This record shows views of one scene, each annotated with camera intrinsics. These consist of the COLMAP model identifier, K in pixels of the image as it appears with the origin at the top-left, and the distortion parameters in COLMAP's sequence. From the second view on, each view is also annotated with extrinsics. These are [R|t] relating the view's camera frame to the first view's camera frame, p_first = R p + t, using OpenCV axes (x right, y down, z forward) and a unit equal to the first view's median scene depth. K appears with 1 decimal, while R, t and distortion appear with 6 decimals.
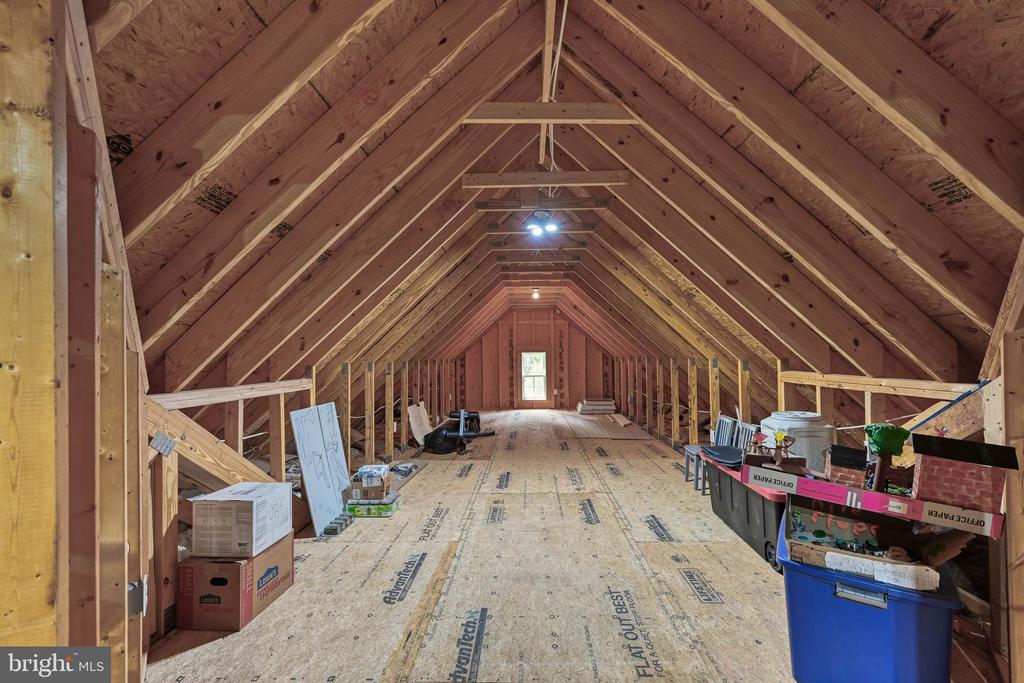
lens RADIAL K [[413.0, 0, 511.5], [0, 413.0, 351.3], [0, 0, 1]] dist [0.000768, 0.000127]
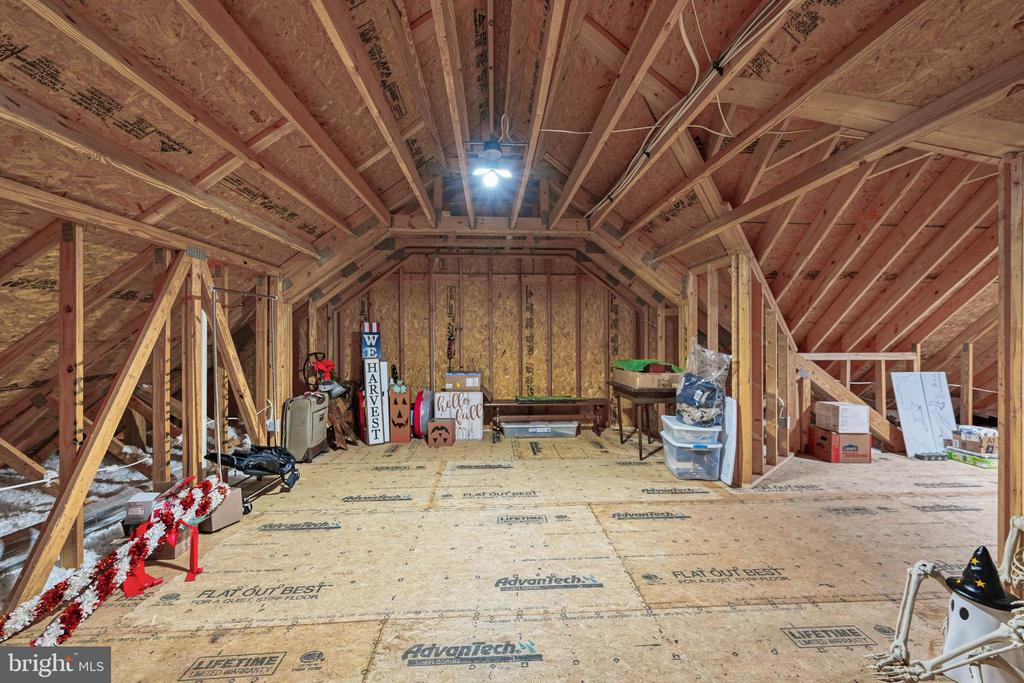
lens RADIAL K [[433.3, 0, 512.0], [0, 433.3, 341.5], [0, 0, 1]] dist [0.000620, 0.000179]
pose [[0.110159, 0.017724, -0.993756, 1.340247], [0.011044, 0.999757, 0.019055, -0.025287], [0.993853, -0.013074, 0.109937, -0.866914]]
